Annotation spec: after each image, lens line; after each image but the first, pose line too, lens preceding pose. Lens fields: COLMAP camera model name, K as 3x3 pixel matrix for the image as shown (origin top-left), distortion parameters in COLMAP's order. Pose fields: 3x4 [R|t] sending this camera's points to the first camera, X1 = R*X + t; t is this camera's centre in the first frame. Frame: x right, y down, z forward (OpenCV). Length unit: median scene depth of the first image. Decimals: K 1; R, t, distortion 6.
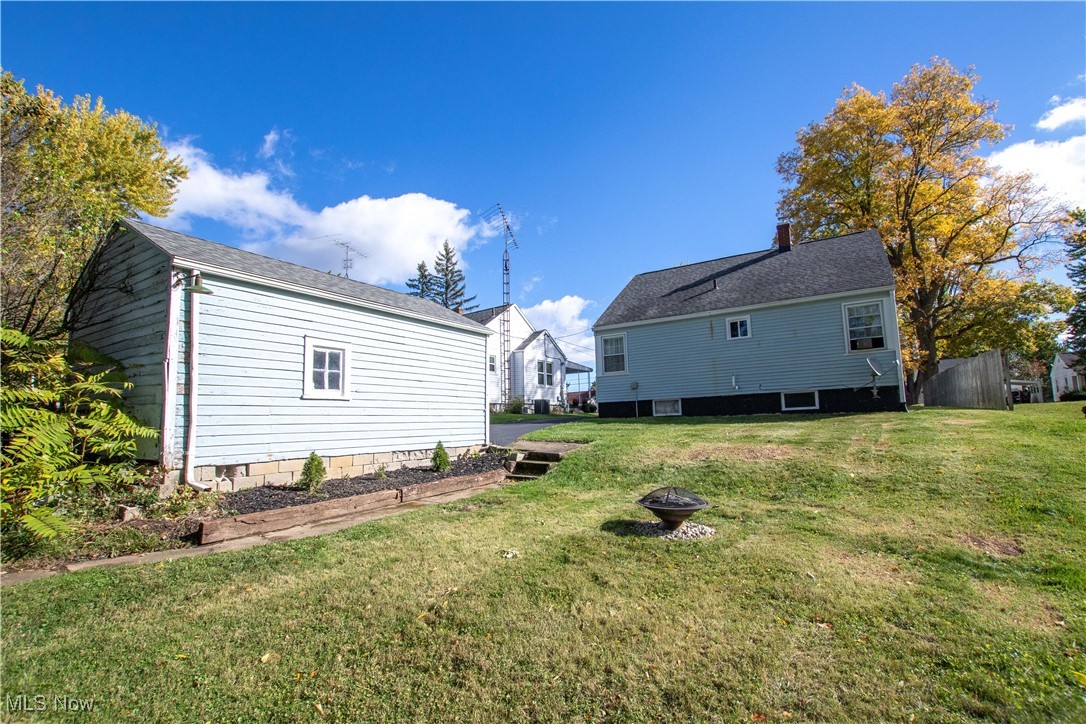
lens RADIAL K [[500.2, 0, 543.8], [0, 500.2, 376.2], [0, 0, 1]] dist [-0.032540, 0.004173]
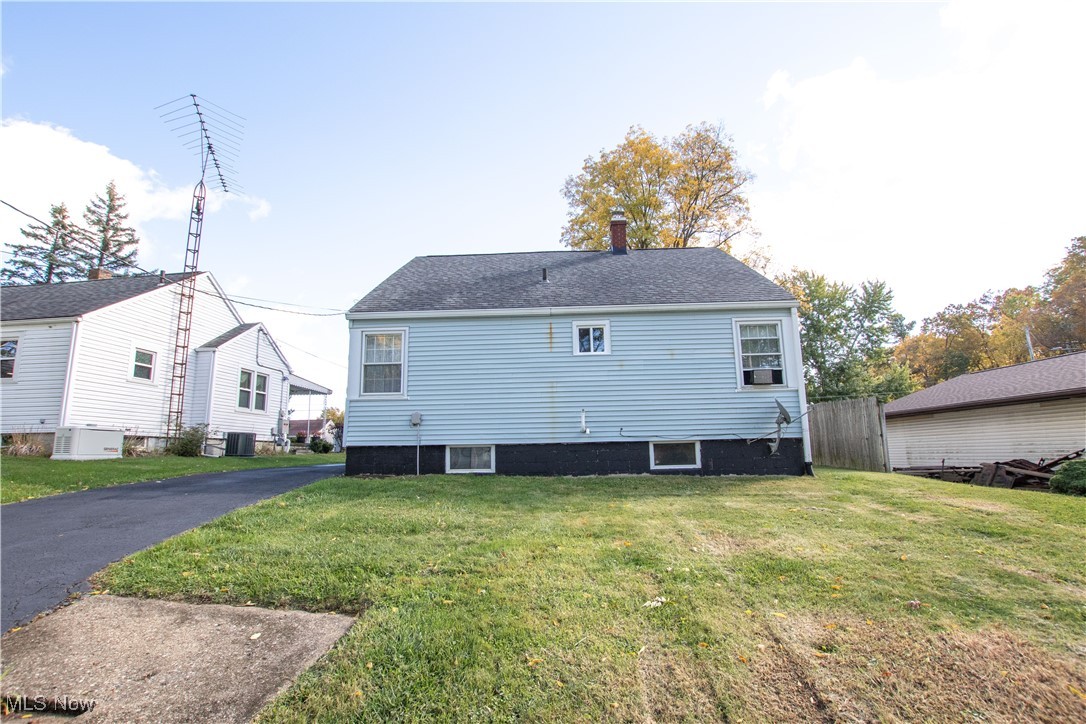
lens RADIAL K [[500.2, 0, 543.8], [0, 500.2, 376.2], [0, 0, 1]] dist [-0.032540, 0.004173]
pose [[0.868574, 0.090007, 0.487317, 0.016021], [-0.058909, 0.995148, -0.078805, 0.004241], [-0.492046, 0.039740, 0.869662, 0.288312]]
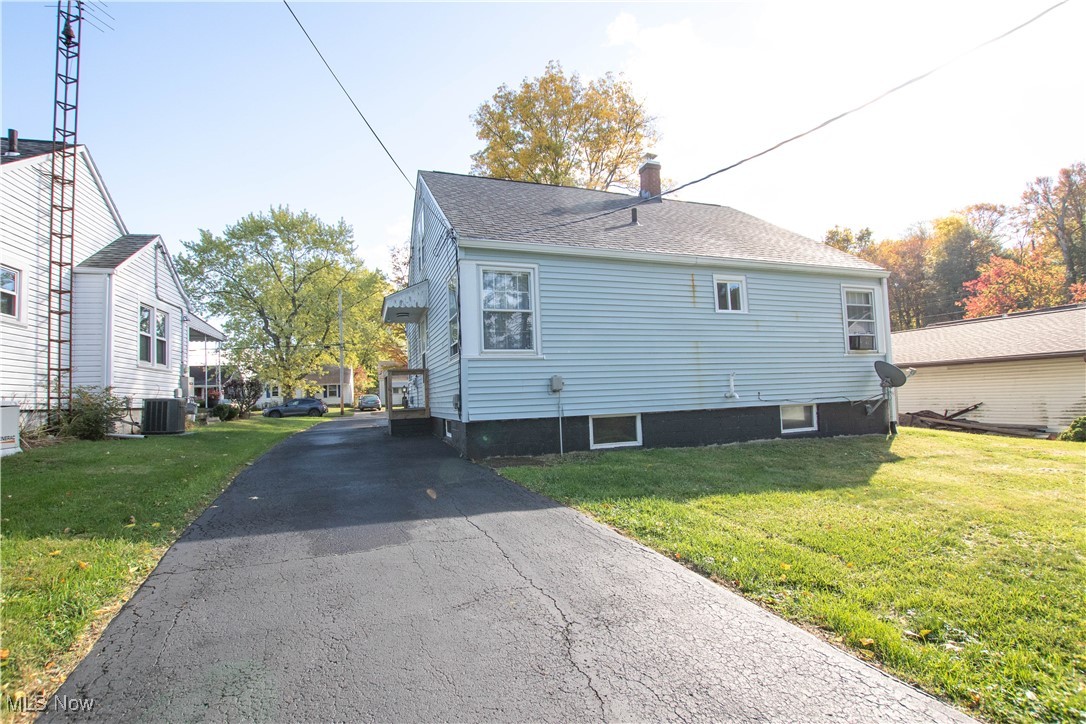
lens RADIAL K [[500.2, 0, 543.8], [0, 500.2, 376.2], [0, 0, 1]] dist [-0.032540, 0.004173]
pose [[0.616232, 0.040137, 0.786541, -0.126717], [-0.063371, 0.997989, -0.001278, 0.008885], [-0.785011, -0.049057, 0.617536, 0.495378]]
